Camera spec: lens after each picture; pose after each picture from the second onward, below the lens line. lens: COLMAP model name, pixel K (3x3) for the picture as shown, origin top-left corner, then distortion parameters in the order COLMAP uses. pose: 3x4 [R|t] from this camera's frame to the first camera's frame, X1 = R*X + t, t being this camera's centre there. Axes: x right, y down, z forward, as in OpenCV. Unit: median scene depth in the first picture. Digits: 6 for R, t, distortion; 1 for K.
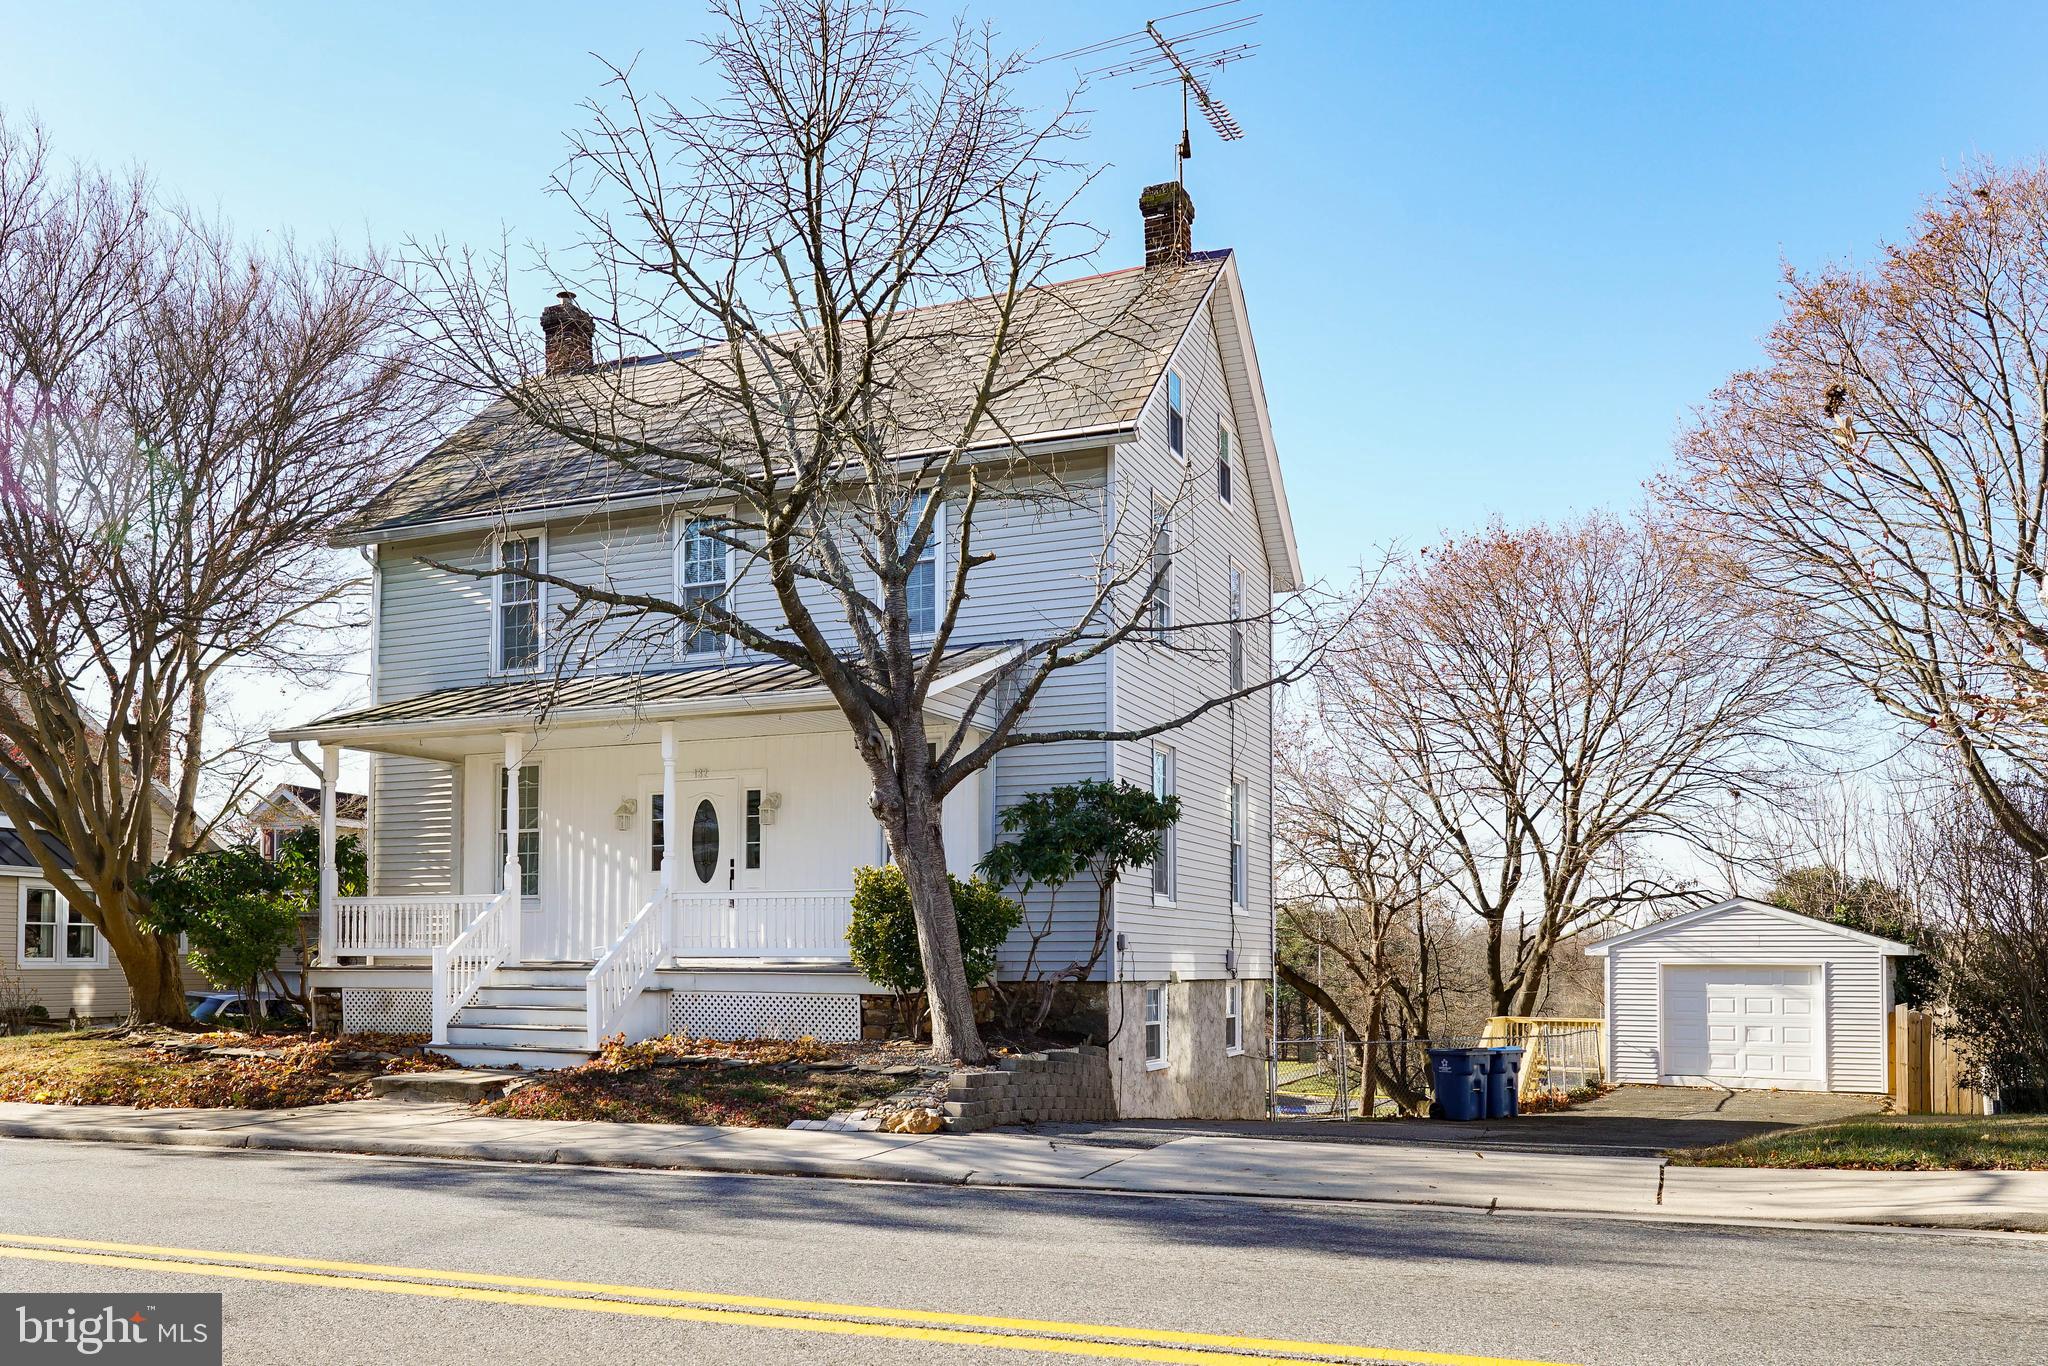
lens RADIAL K [[921.9, 0, 1049.3], [0, 921.9, 673.7], [0, 0, 1]] dist [-0.006249, 0.000217]
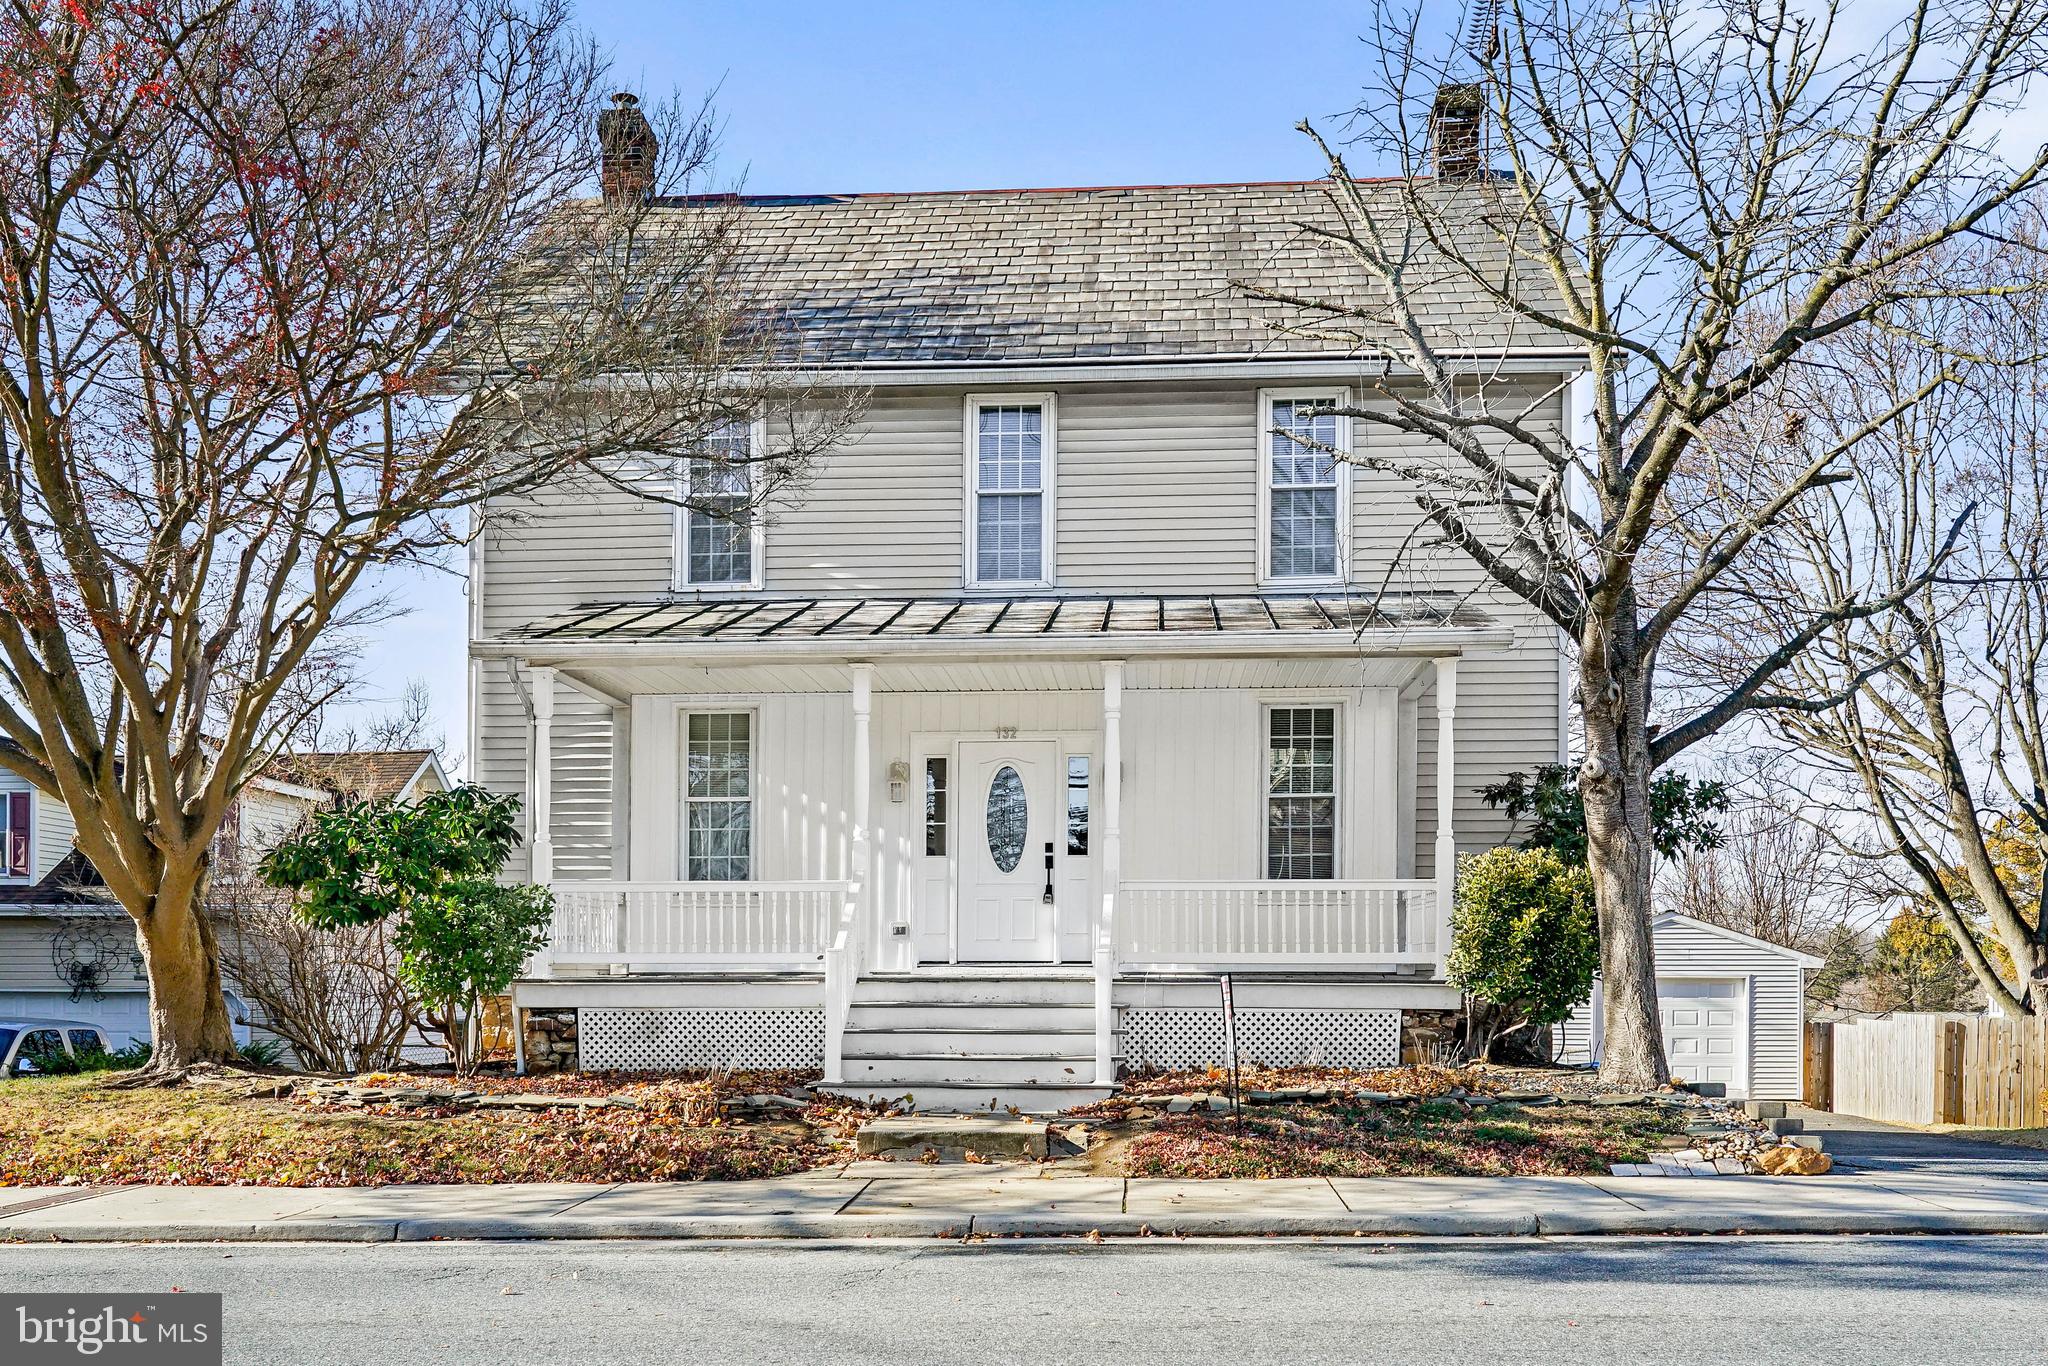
lens RADIAL K [[1041.4, 0, 1023.8], [0, 1041.4, 674.0], [0, 0, 1]] dist [-0.002329, -0.000326]
pose [[0.977838, 0.058023, 0.201164, -0.550669], [-0.062215, 0.997956, 0.014574, 0.044727], [-0.199907, -0.026767, 0.979449, 0.129999]]
